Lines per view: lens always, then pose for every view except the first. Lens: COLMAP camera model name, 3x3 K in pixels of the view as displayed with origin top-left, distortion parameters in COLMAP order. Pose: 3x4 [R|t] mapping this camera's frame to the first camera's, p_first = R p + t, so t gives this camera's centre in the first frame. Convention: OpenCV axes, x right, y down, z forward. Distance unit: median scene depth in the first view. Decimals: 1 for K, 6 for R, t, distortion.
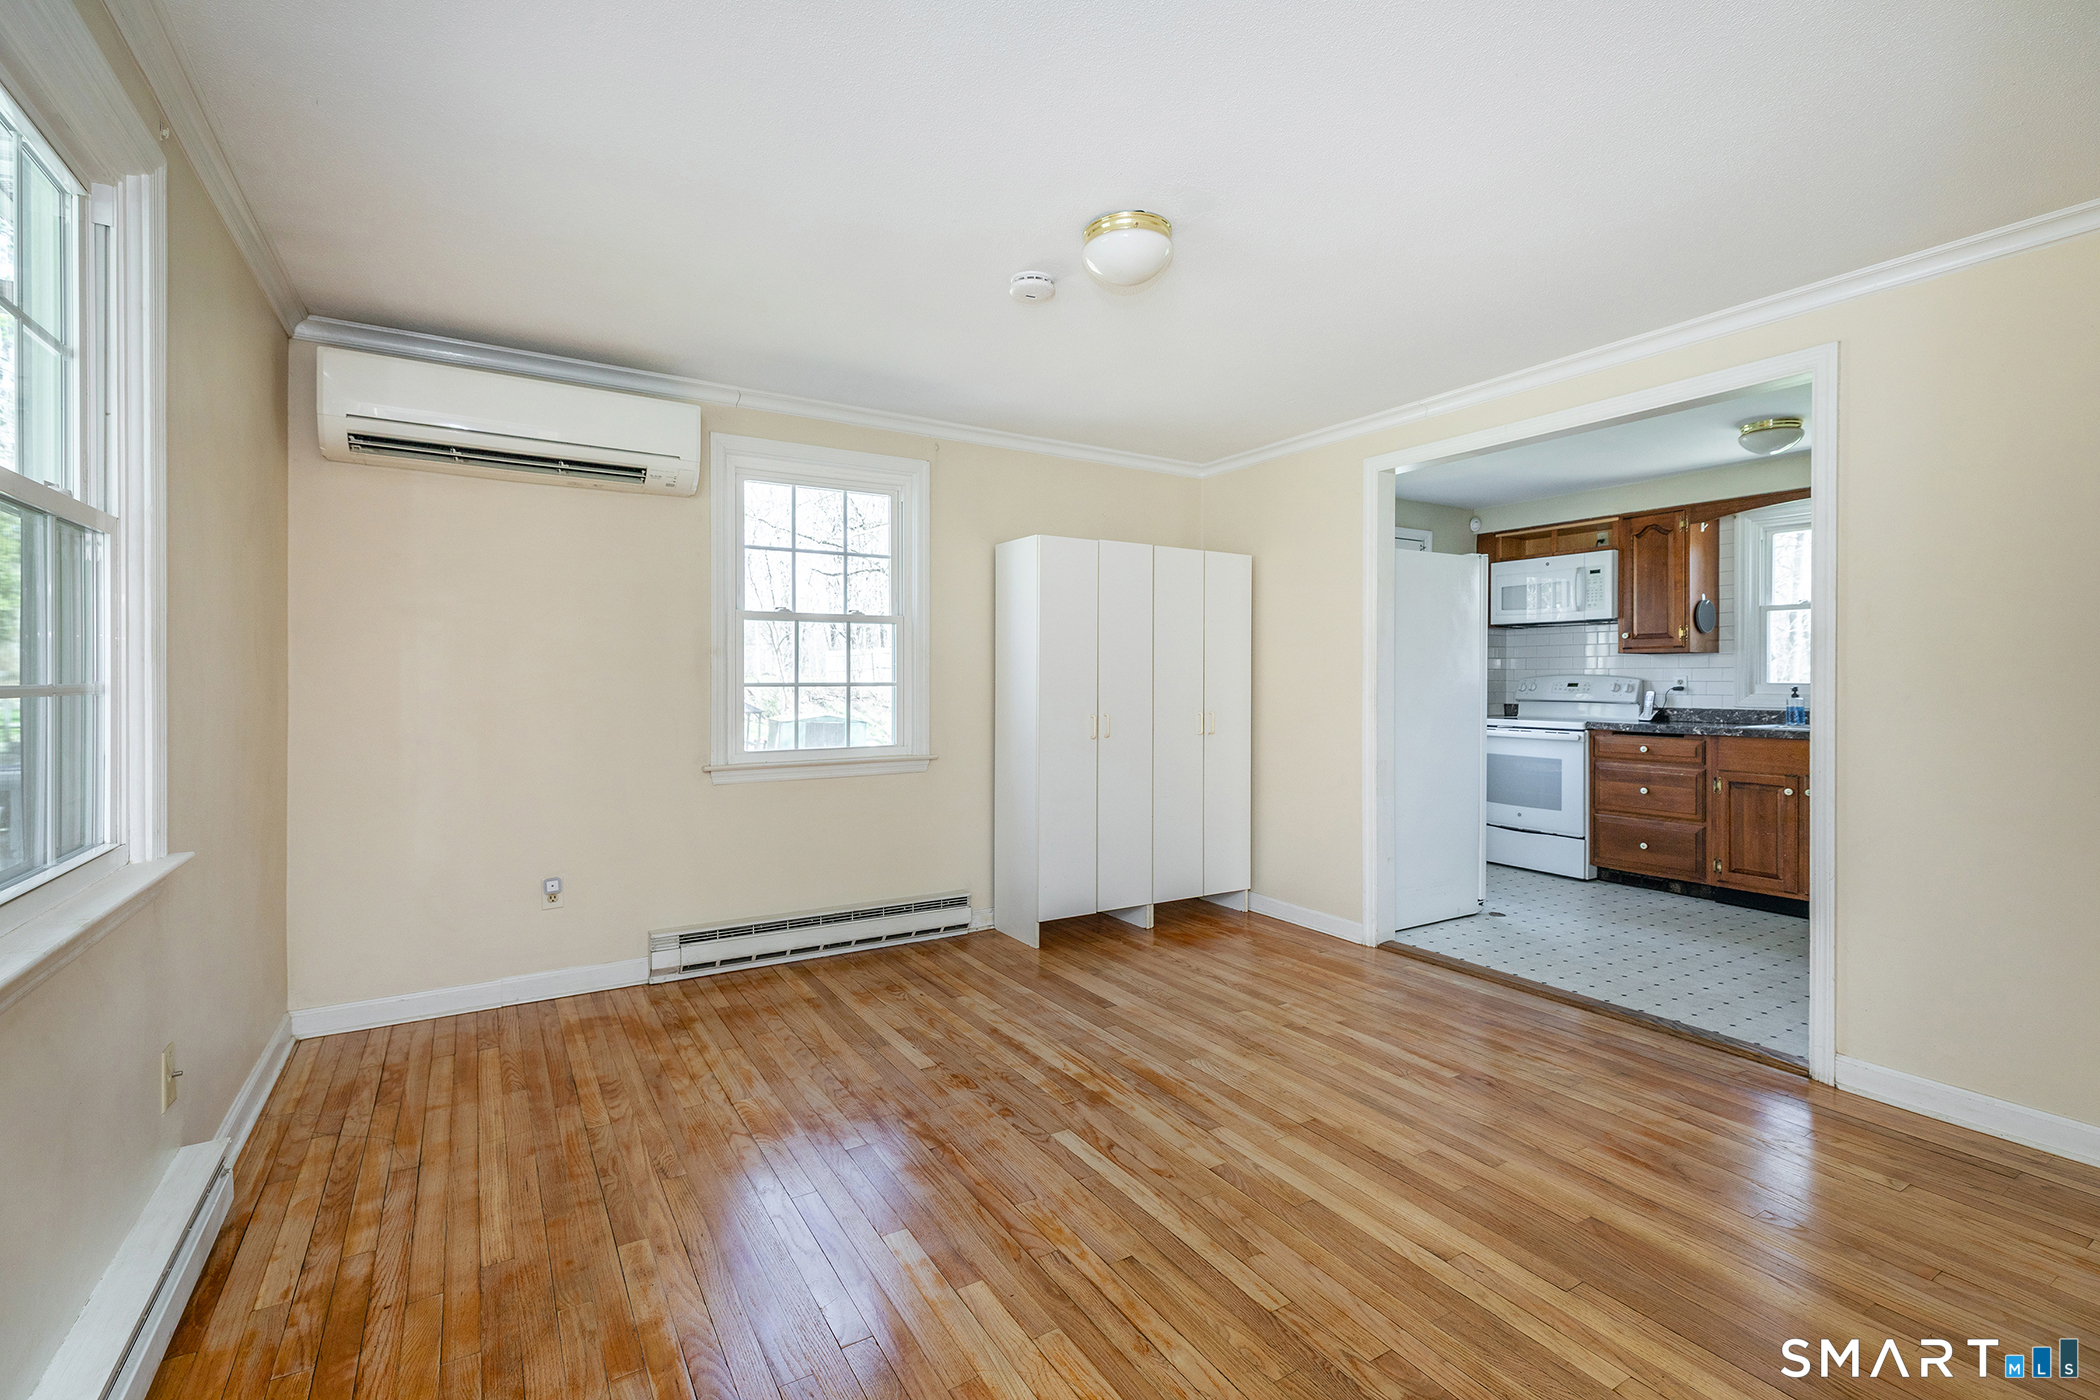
lens RADIAL K [[920.3, 0, 1063.7], [0, 920.3, 683.7], [0, 0, 1]] dist [0.001219, -0.001478]
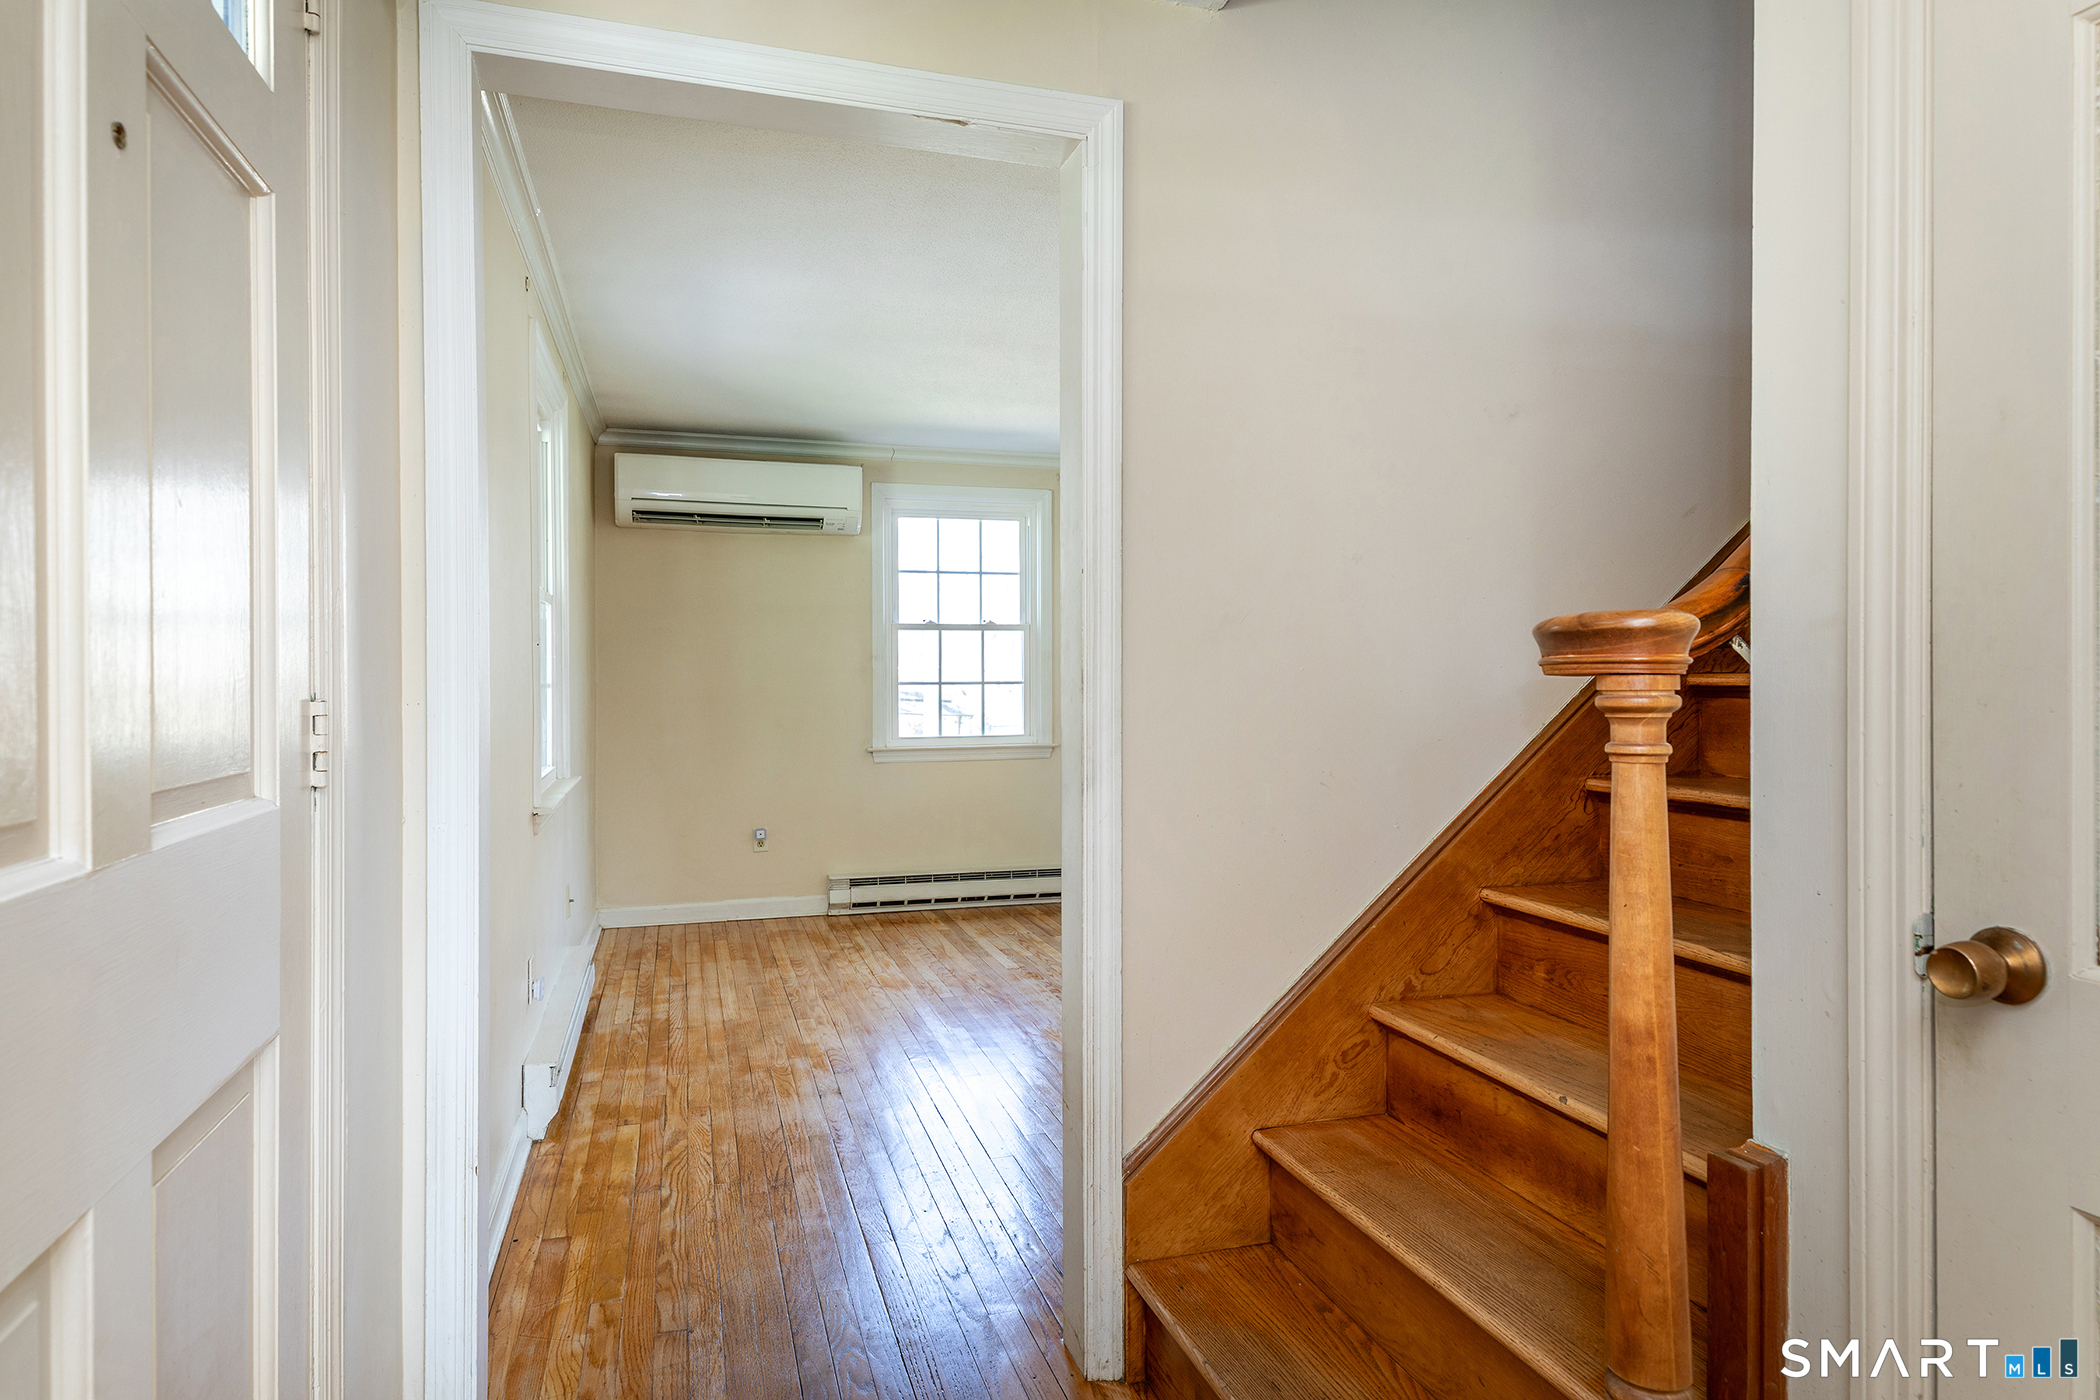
lens RADIAL K [[1207.9, 0, 1042.2], [0, 1207.9, 694.6], [0, 0, 1]] dist [0.003893, 0.000394]
pose [[0.961773, -0.000824, -0.273846, 0.350667], [0.002832, 0.999972, 0.006935, 0.007125], [0.273832, -0.007446, 0.961749, -0.631442]]
